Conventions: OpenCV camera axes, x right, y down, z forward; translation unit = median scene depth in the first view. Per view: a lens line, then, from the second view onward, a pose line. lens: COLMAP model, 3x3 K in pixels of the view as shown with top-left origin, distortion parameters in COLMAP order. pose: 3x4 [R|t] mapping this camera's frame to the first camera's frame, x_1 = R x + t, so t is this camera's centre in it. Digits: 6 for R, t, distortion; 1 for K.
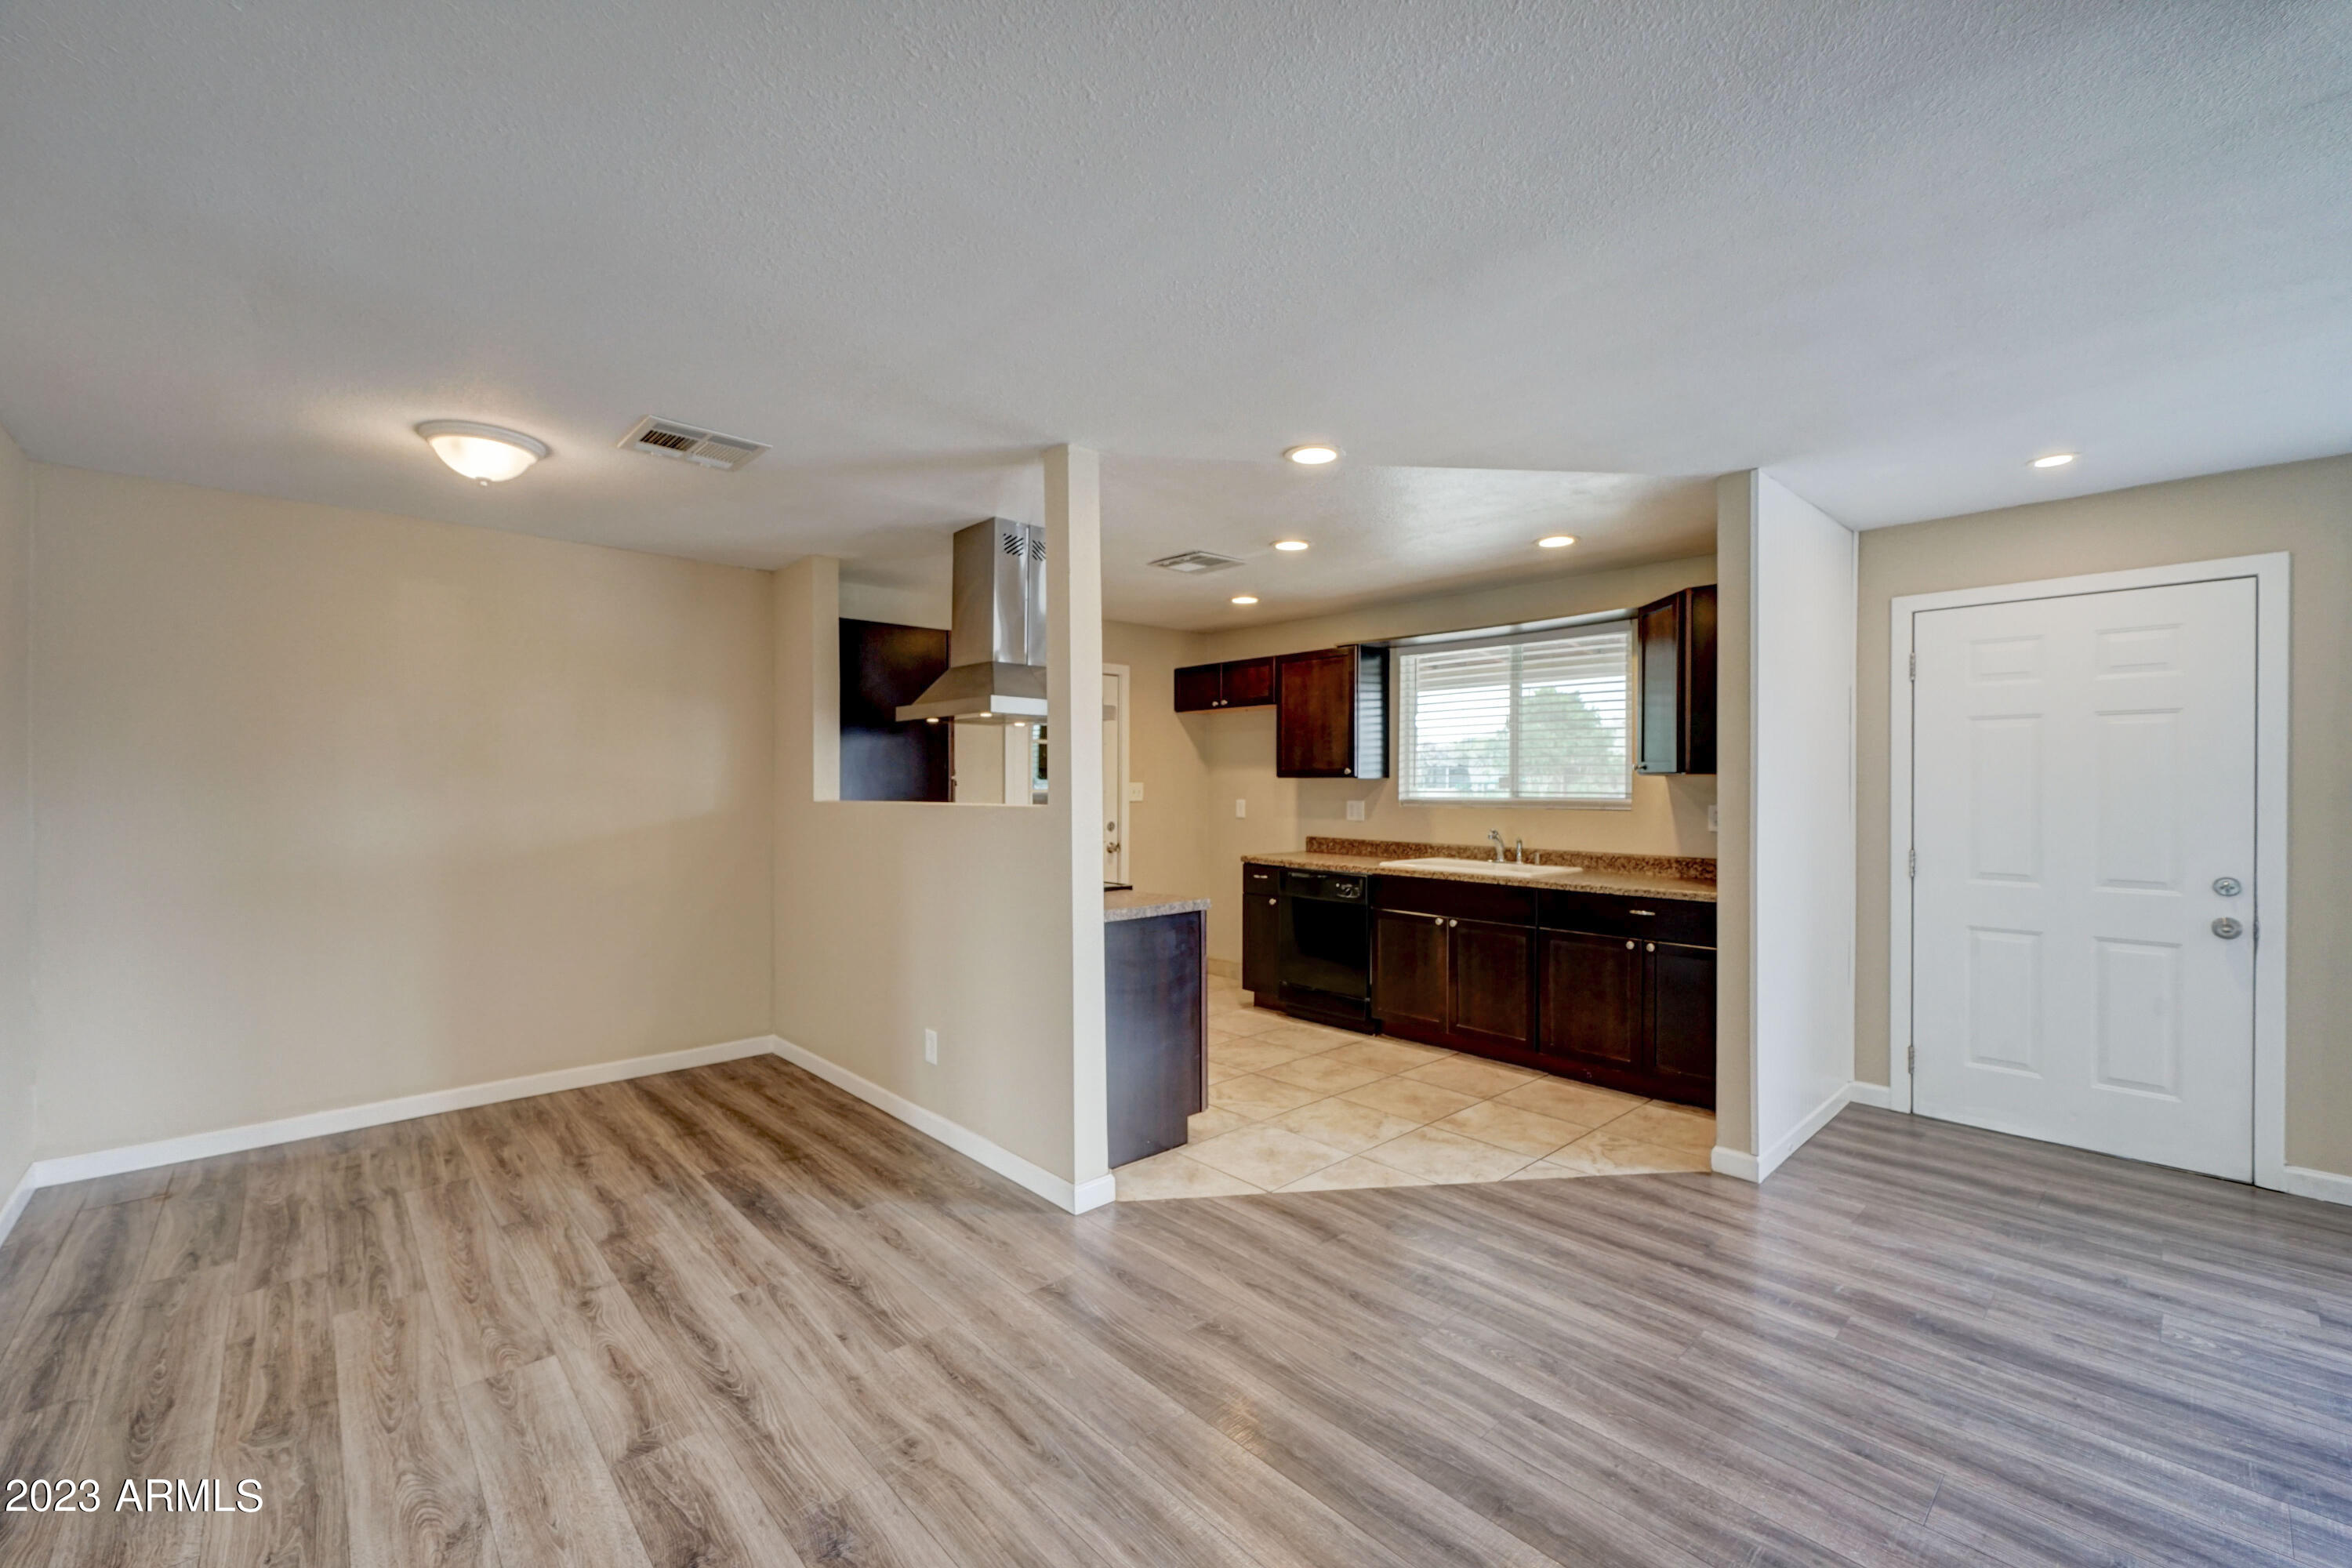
lens RADIAL K [[961.7, 0, 1156.0], [0, 961.7, 787.2], [0, 0, 1]] dist [-0.002768, 0.000478]
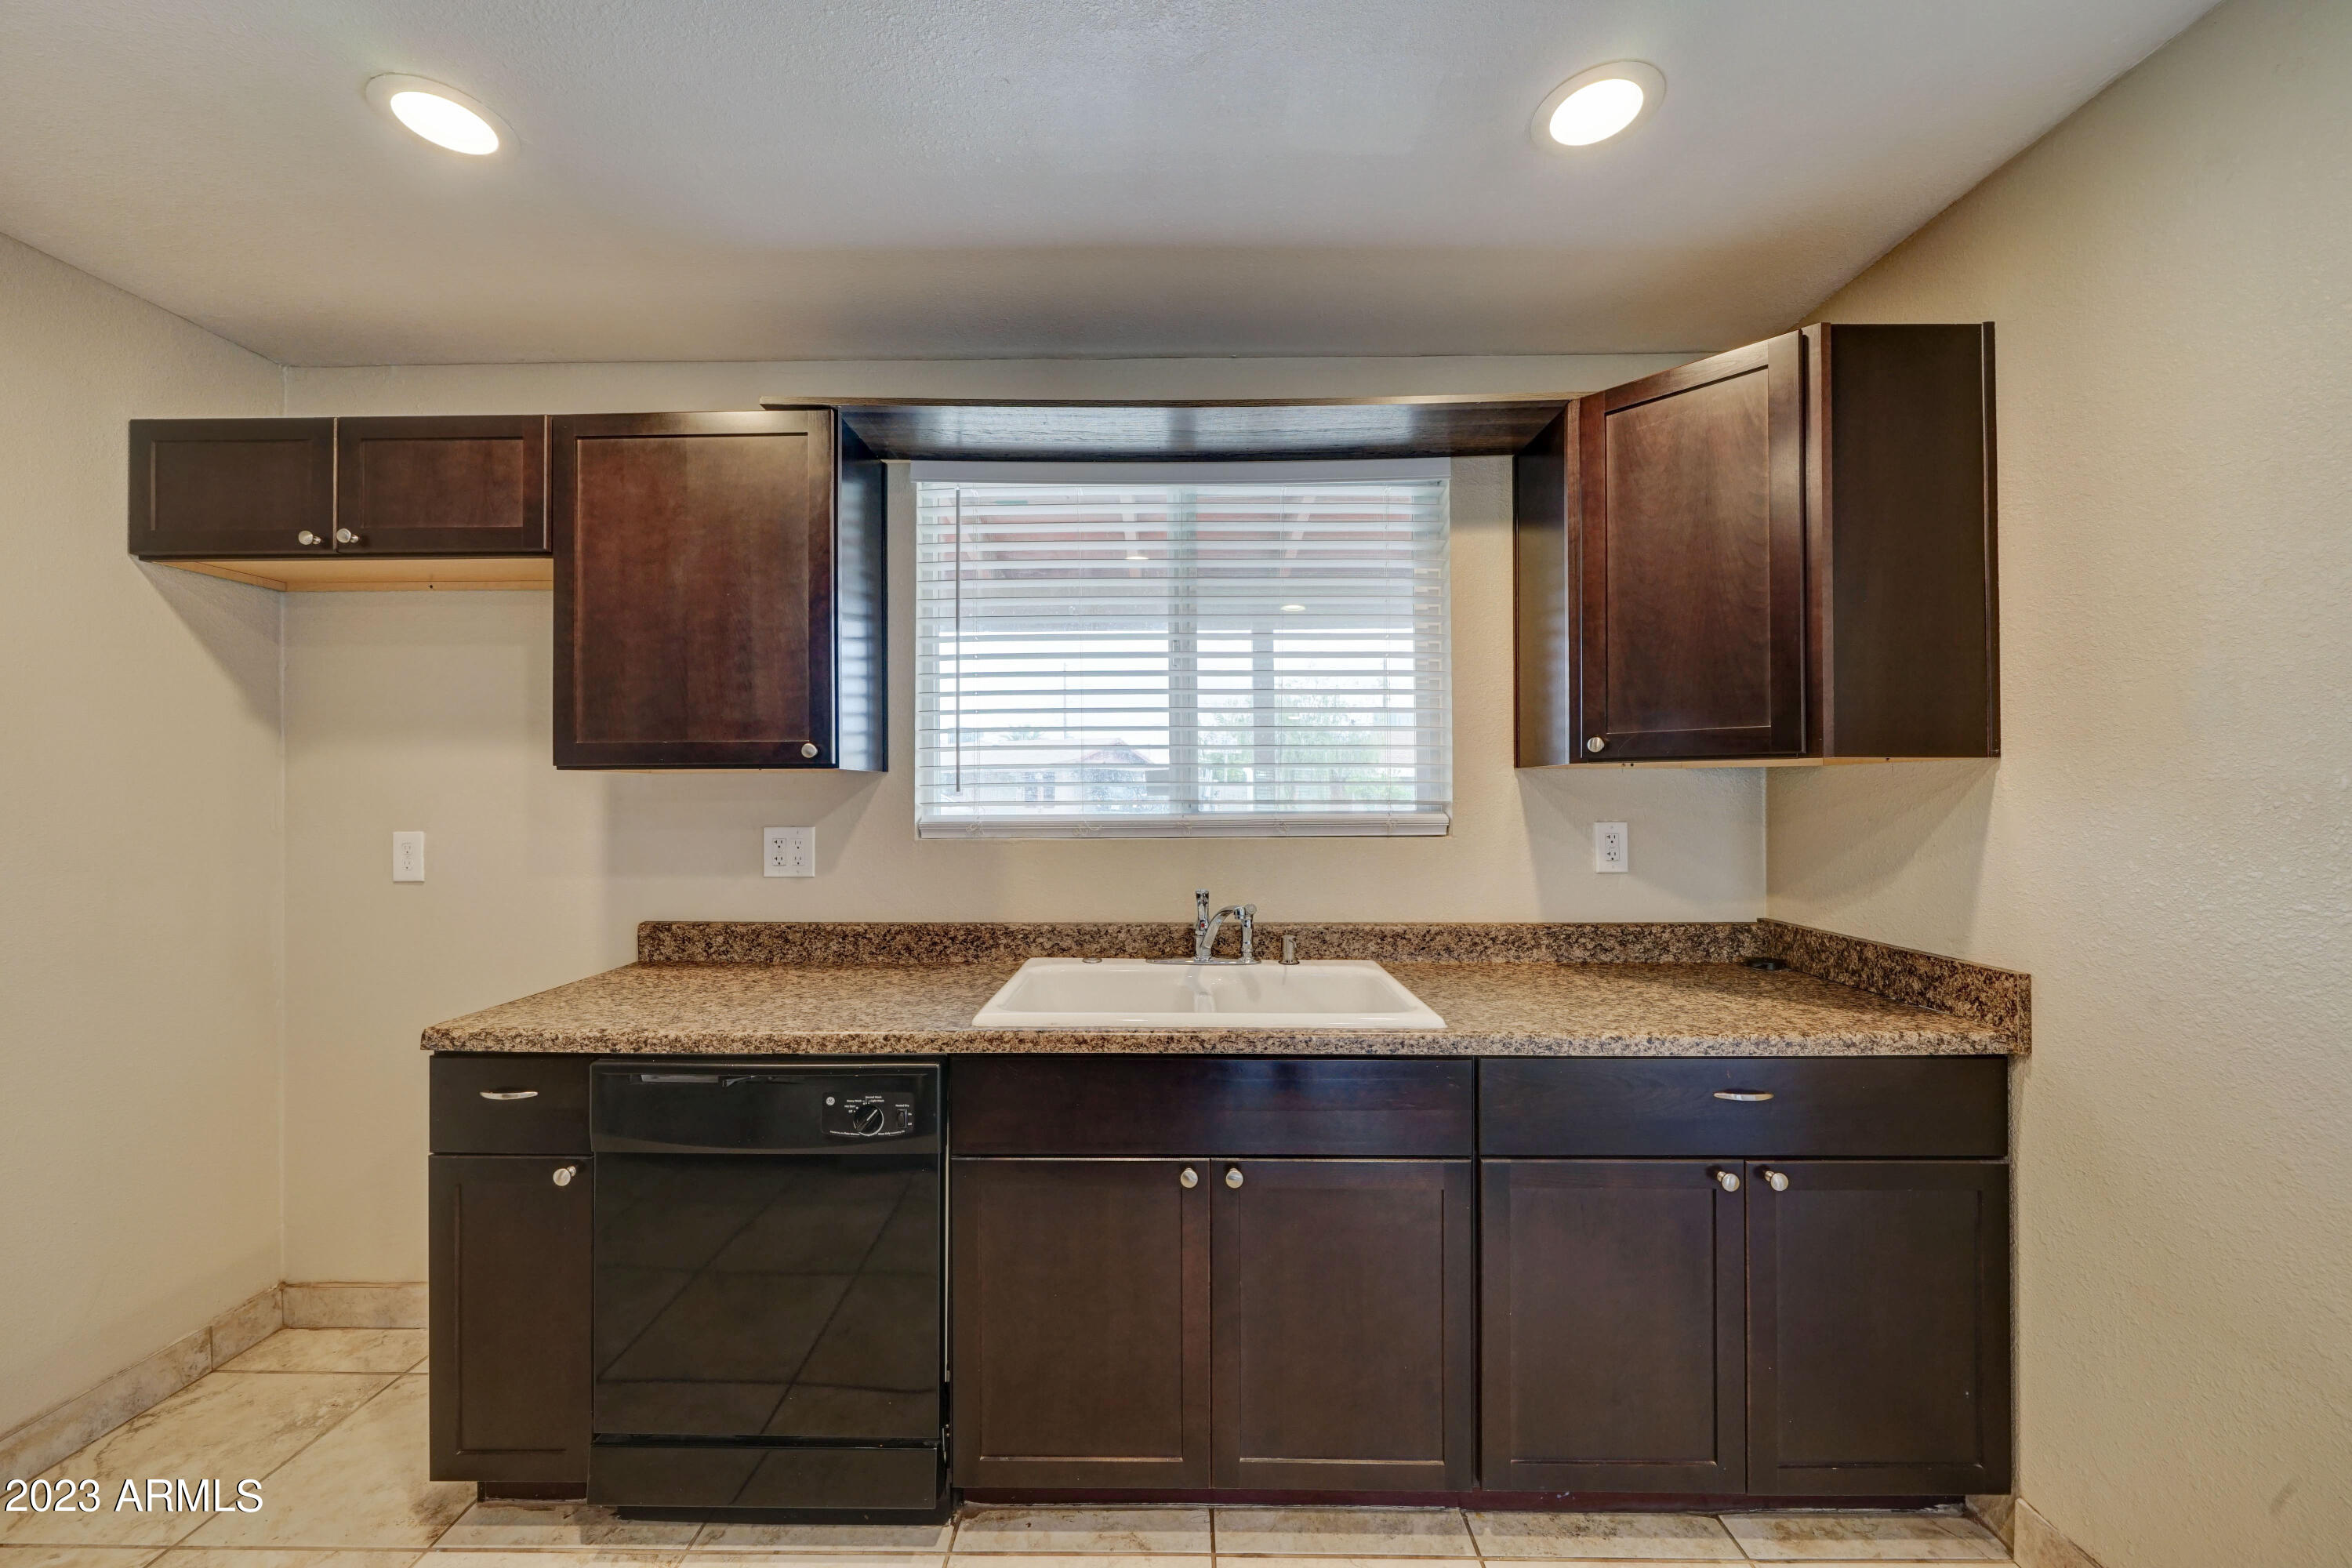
lens RADIAL K [[901.6, 0, 1198.5], [0, 901.6, 784.4], [0, 0, 1]] dist [0.001000, -0.000384]
pose [[0.682008, 0.001396, 0.731343, 0.087657], [0.007374, 0.999934, -0.008785, 0.000691], [-0.731308, 0.011385, 0.681953, 1.144436]]
